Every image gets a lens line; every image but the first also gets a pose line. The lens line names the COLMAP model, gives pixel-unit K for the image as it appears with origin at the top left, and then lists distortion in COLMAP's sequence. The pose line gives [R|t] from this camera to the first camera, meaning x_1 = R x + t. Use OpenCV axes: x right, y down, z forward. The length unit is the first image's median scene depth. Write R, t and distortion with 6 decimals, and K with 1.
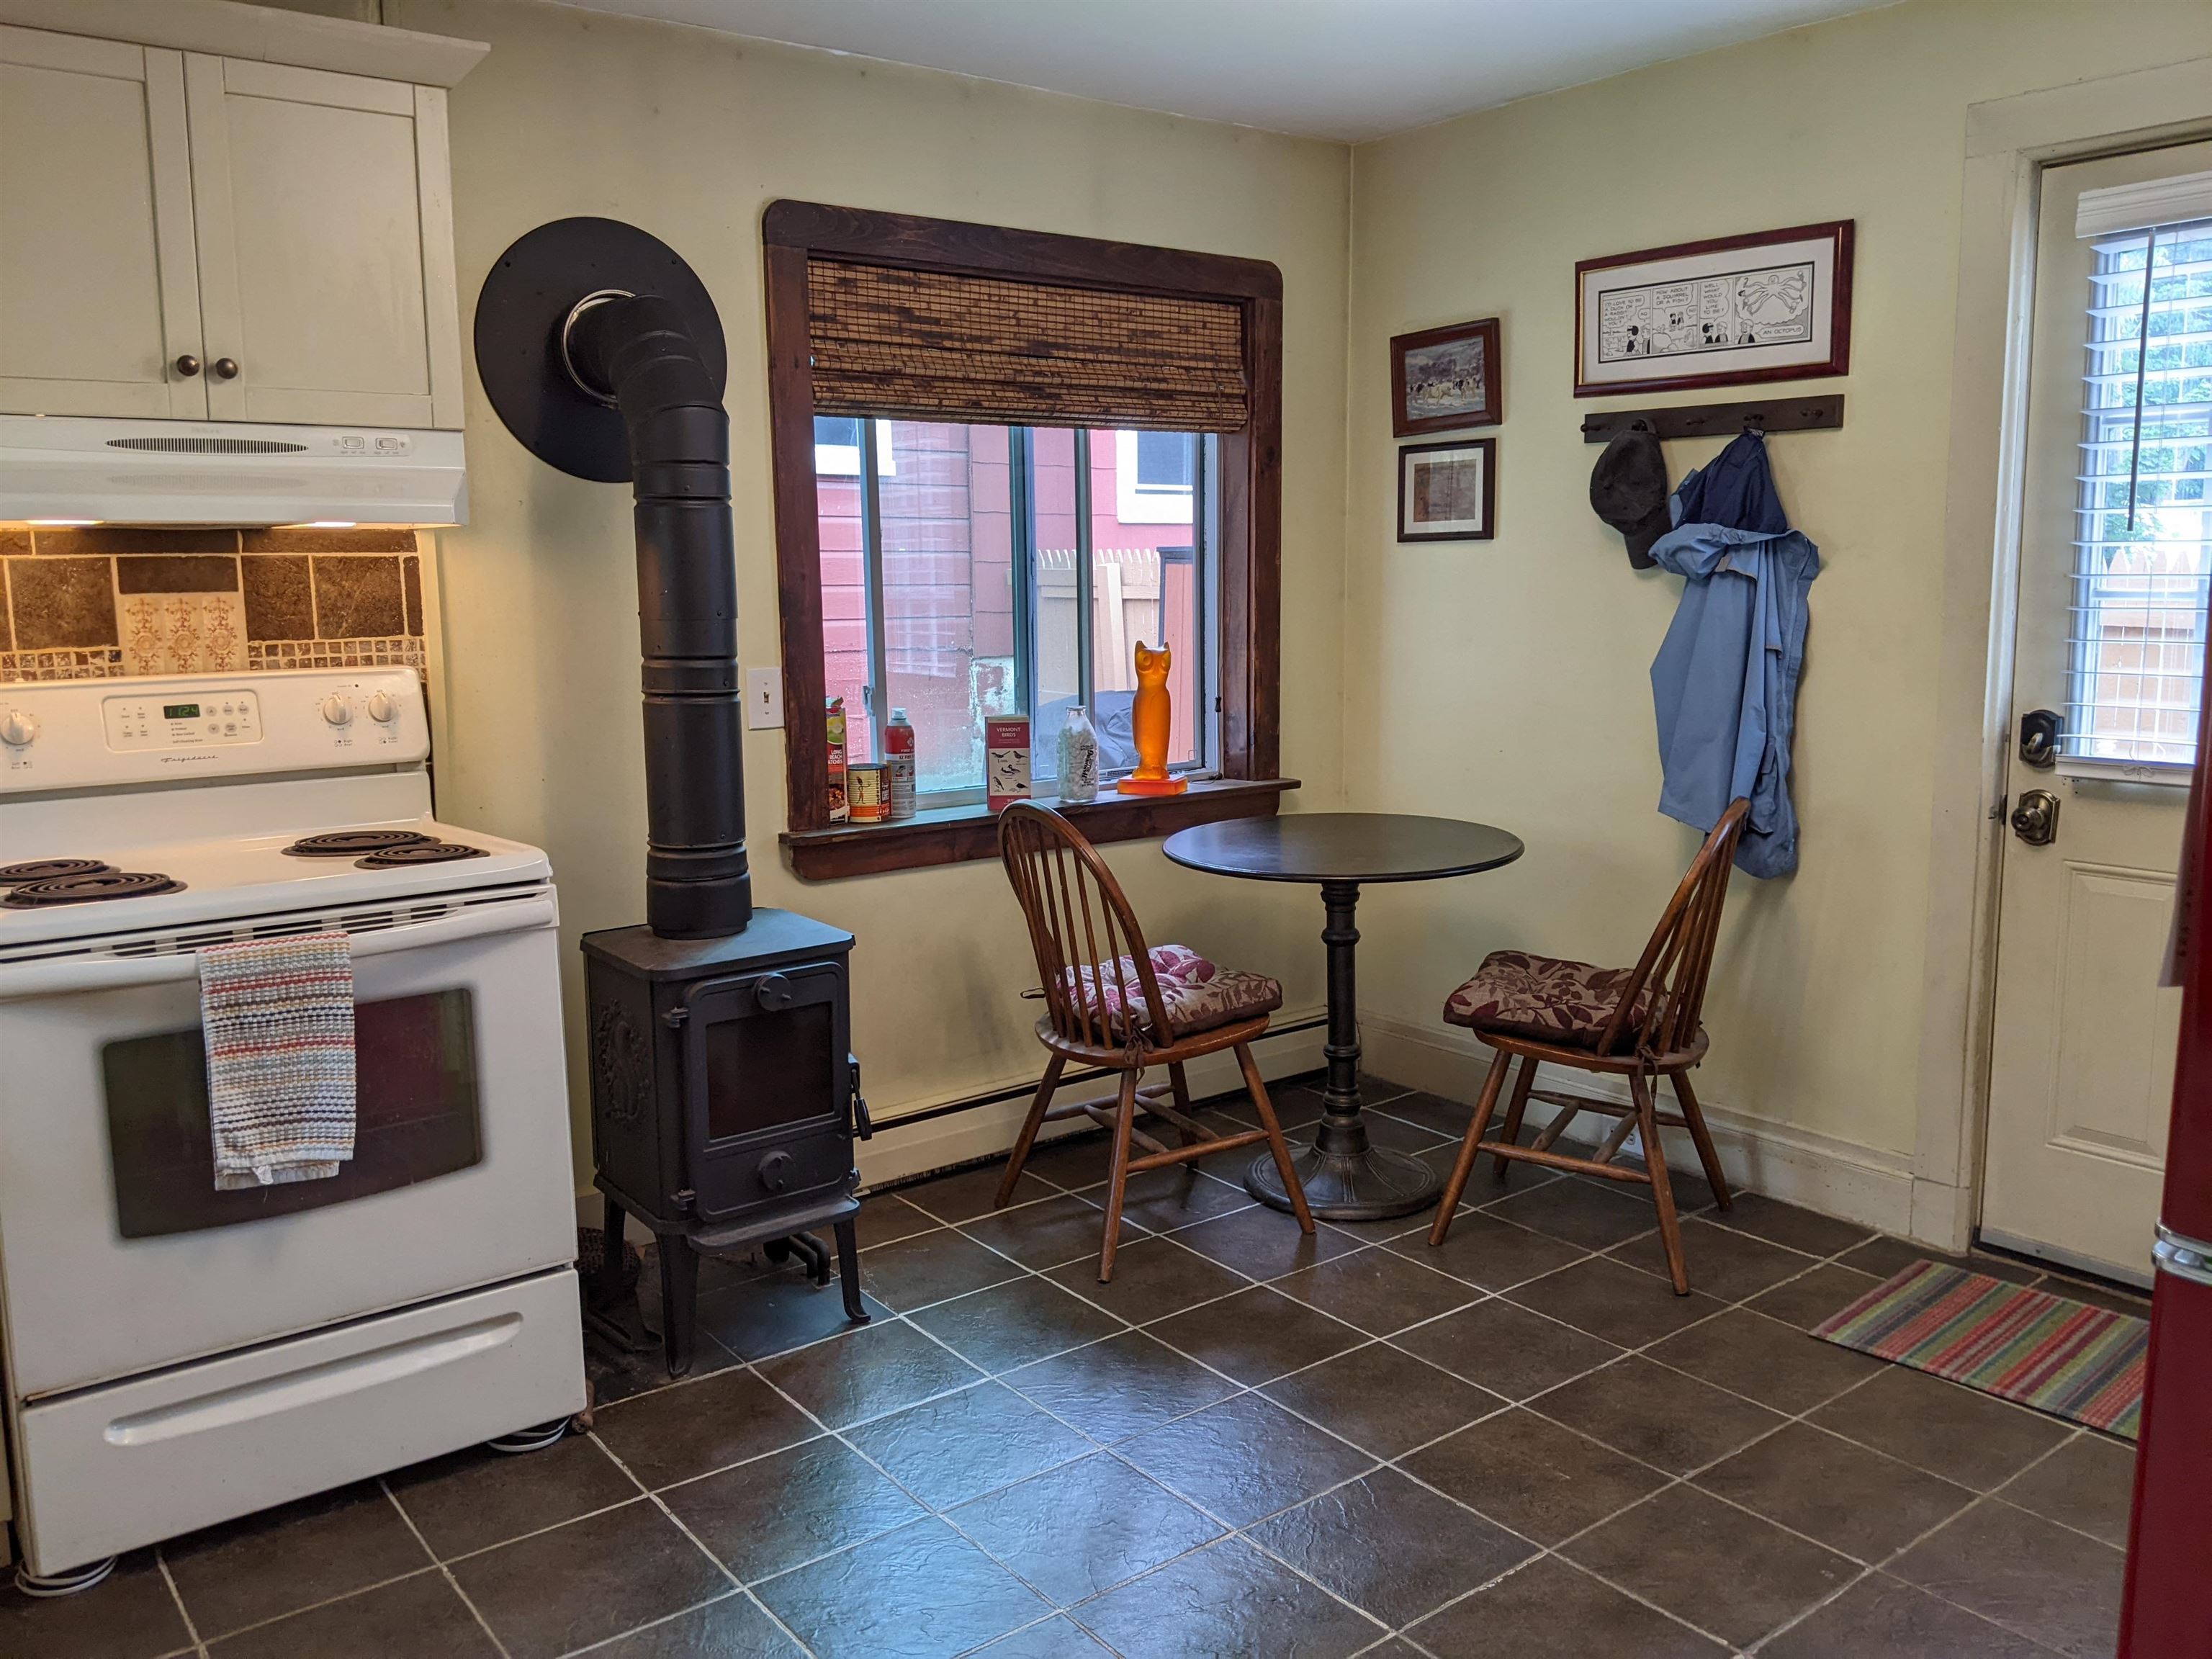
lens RADIAL K [[1755.9, 0, 1104.2], [0, 1755.9, 829.0], [0, 0, 1]] dist [0.007076, -0.024400]
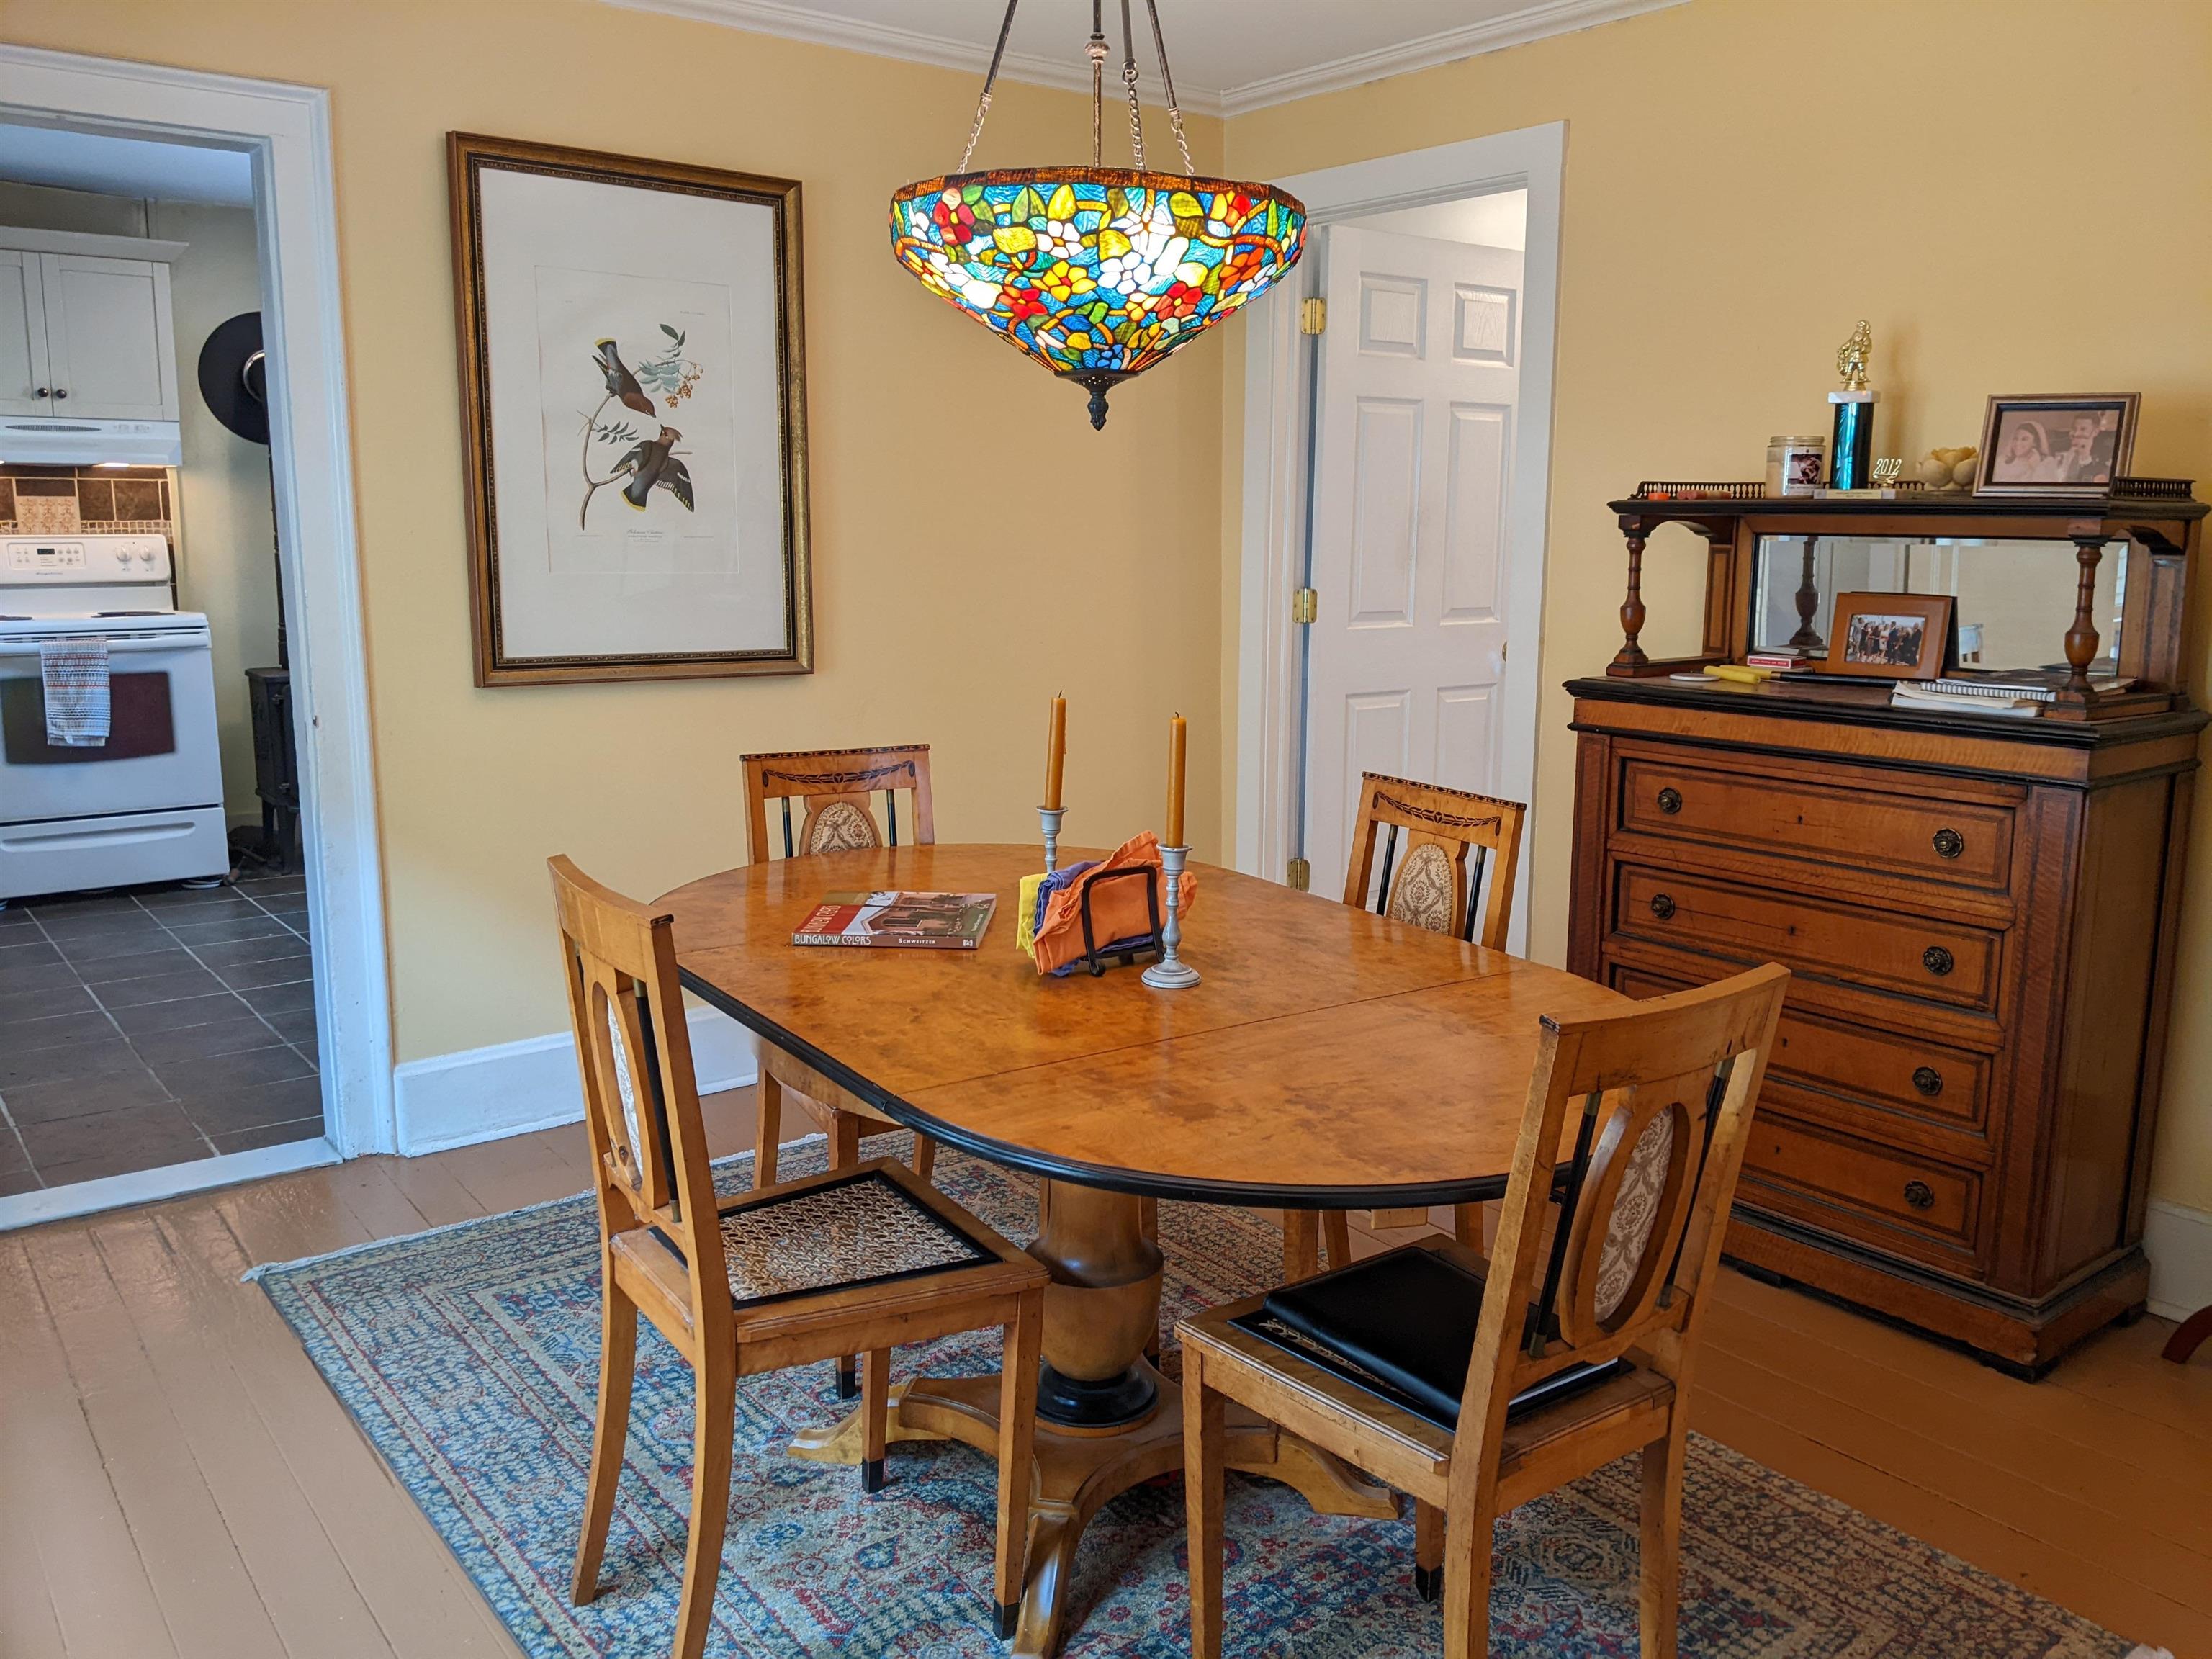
lens RADIAL K [[1755.9, 0, 1107.8], [0, 1755.9, 823.0], [0, 0, 1]] dist [0.007076, -0.024400]
pose [[0.999902, 0.013907, 0.001842, 0.760891], [-0.013944, 0.999667, 0.021736, 0.197172], [-0.001539, -0.021759, 0.999762, -1.133670]]
